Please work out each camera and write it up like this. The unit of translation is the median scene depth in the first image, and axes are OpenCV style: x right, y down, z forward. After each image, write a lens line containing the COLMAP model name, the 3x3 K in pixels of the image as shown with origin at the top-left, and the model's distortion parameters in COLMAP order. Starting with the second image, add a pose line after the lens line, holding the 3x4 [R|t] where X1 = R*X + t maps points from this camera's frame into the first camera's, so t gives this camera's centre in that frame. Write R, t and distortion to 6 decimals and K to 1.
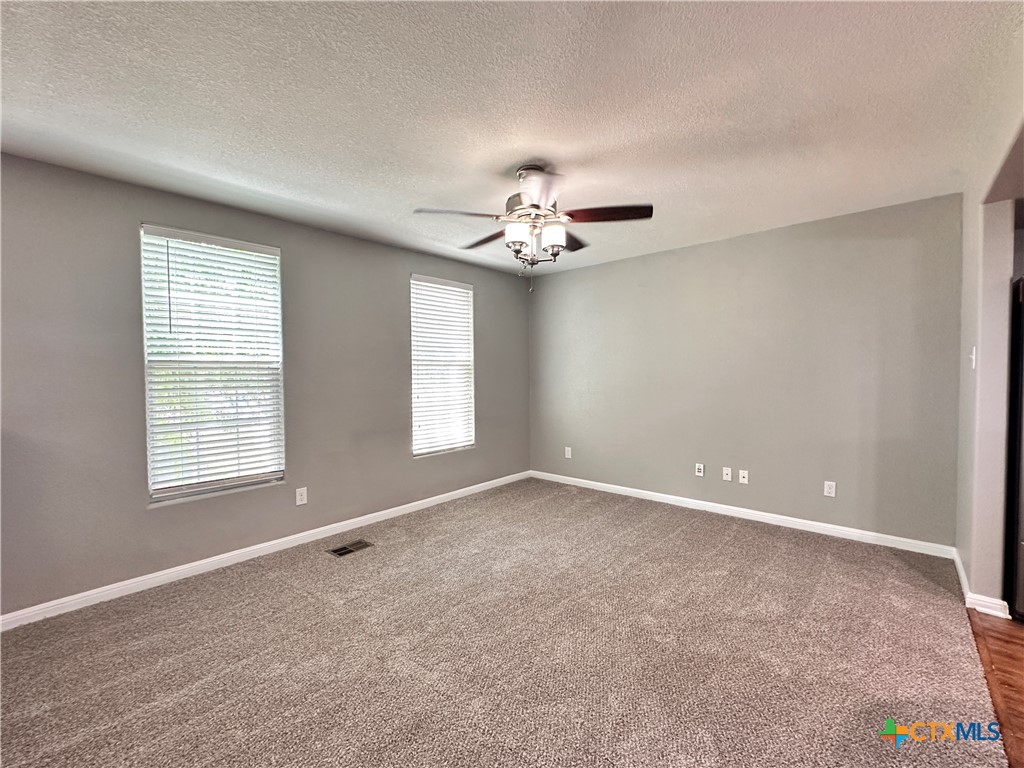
lens RADIAL K [[437.3, 0, 514.8], [0, 437.3, 382.1], [0, 0, 1]] dist [-0.004489, 0.001854]
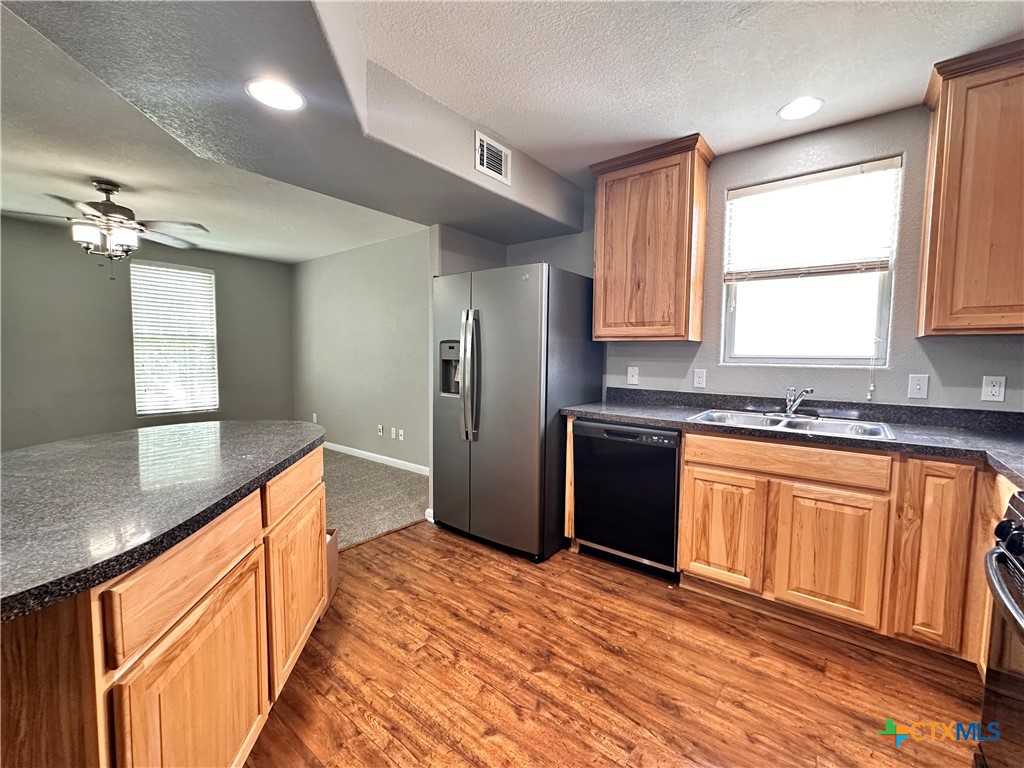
lens RADIAL K [[437.3, 0, 510.6], [0, 437.3, 384.5], [0, 0, 1]] dist [-0.004489, 0.001854]
pose [[0.998293, 0.017412, 0.055753, 1.297574], [-0.020028, 0.998708, 0.046711, 0.019603], [-0.054868, -0.047748, 0.997351, -0.407197]]
